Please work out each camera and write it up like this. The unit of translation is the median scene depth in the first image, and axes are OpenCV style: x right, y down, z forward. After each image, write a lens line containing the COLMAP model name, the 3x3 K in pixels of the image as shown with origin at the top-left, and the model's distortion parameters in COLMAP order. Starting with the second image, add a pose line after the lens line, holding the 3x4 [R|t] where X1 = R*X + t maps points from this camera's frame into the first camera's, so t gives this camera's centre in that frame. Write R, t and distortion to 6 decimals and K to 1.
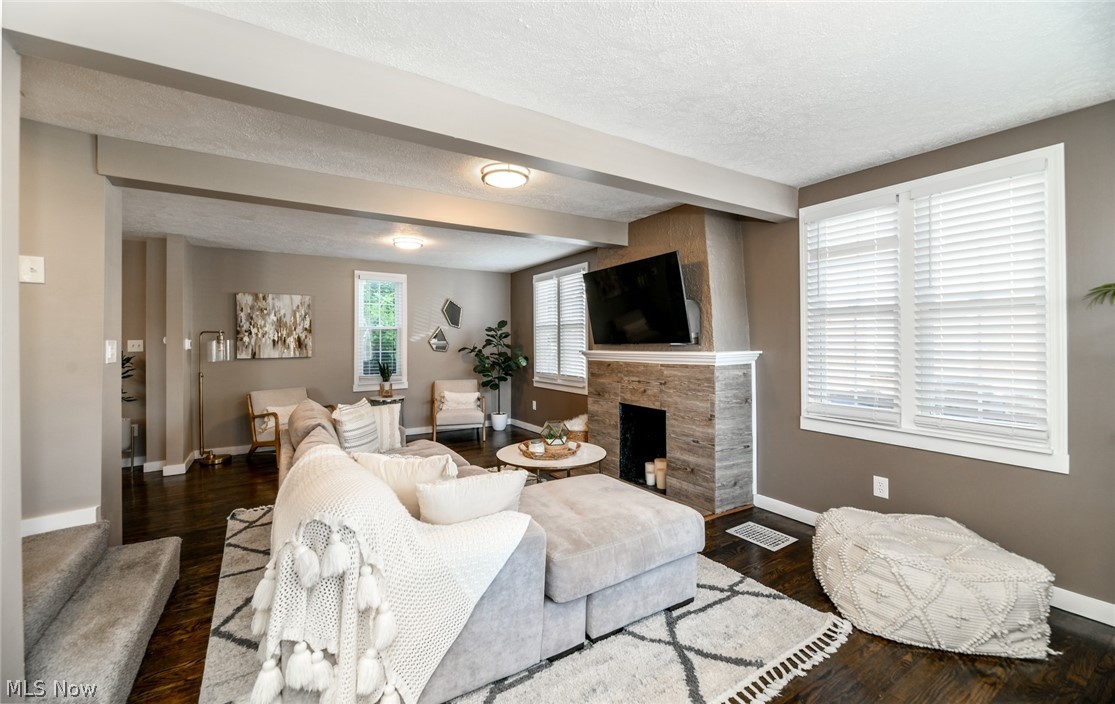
lens RADIAL K [[460.8, 0, 556.1], [0, 460.8, 343.5], [0, 0, 1]] dist [-0.002217, -0.001286]
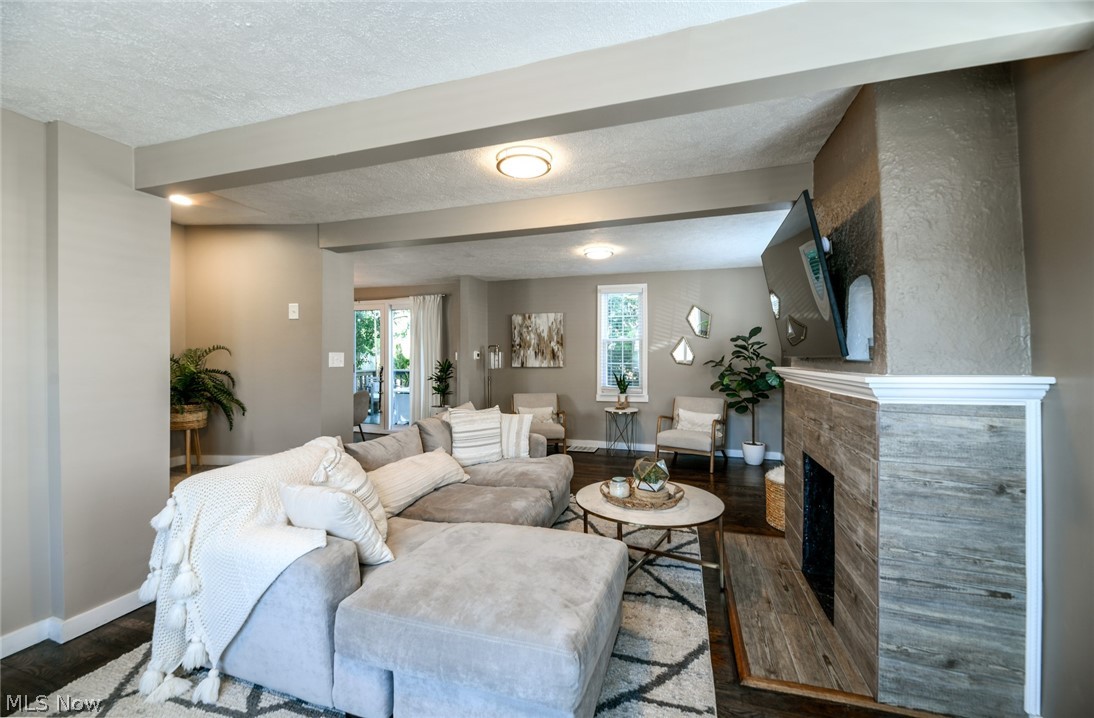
lens RADIAL K [[458.2, 0, 546.0], [0, 458.2, 356.0], [0, 0, 1]] dist [-0.010614, -0.000195]
pose [[0.630766, 0.005876, -0.775951, 0.335029], [-0.004930, 0.999981, 0.003564, -0.001477], [0.775957, 0.001577, 0.630784, 0.279008]]
